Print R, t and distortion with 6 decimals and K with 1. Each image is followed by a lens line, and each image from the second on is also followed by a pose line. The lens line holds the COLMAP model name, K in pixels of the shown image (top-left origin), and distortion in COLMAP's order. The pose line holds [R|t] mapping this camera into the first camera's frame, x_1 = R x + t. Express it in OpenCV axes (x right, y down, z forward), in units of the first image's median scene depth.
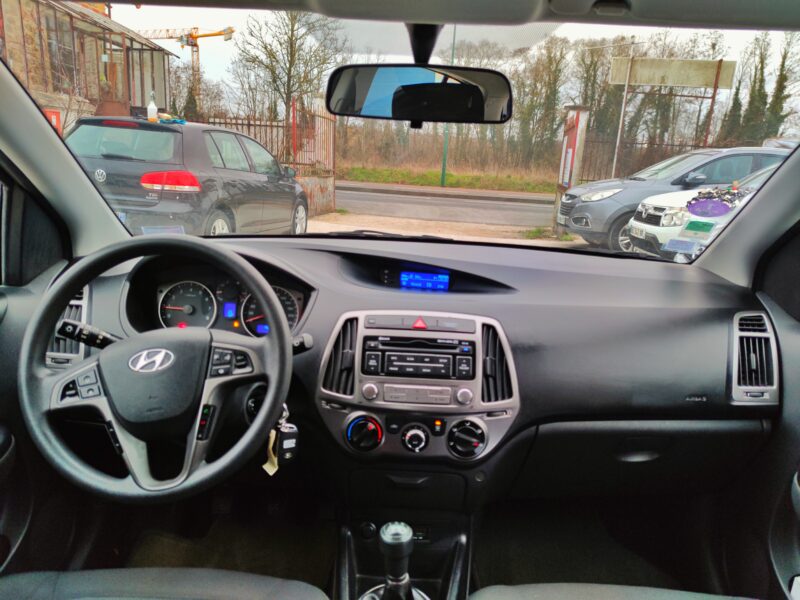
lens RADIAL K [[591.3, 0, 402.0], [0, 591.3, 297.2], [0, 0, 1]] dist [0.041108, -0.039086]
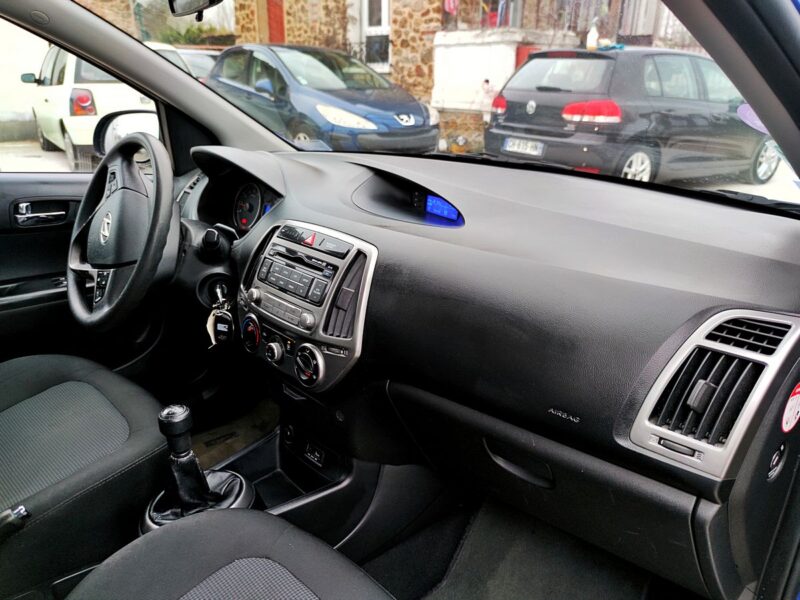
lens RADIAL K [[591.3, 0, 397.4], [0, 591.3, 305.5], [0, 0, 1]] dist [0.041108, -0.039086]
pose [[0.684549, 0.212049, -0.697444, 0.832899], [-0.131267, 0.976974, 0.168197, -0.032021], [0.717051, -0.023588, 0.696622, 0.445461]]
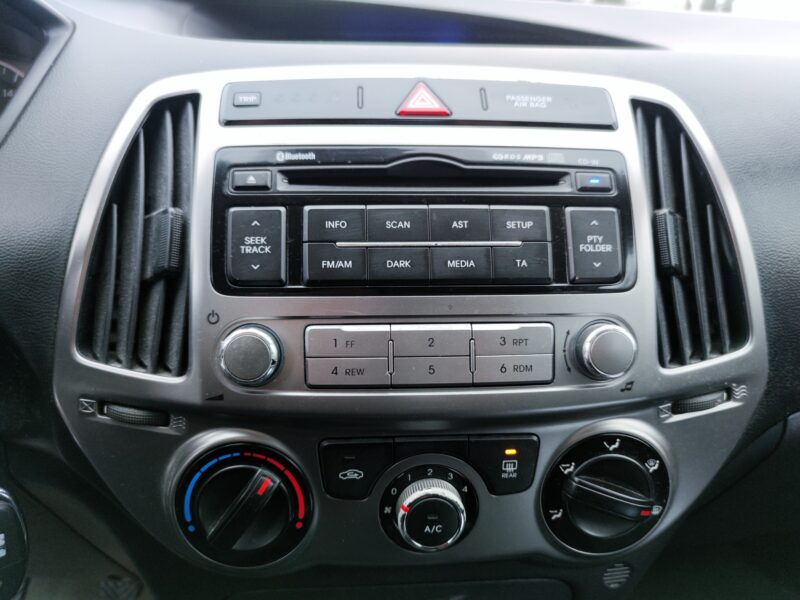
lens RADIAL K [[591.3, 0, 397.2], [0, 591.3, 317.5], [0, 0, 1]] dist [0.041108, -0.039086]
pose [[0.996942, -0.059969, 0.050095, -0.001927], [0.052100, 0.987939, 0.145814, 0.105848], [-0.058236, -0.142758, 0.988043, 0.725515]]
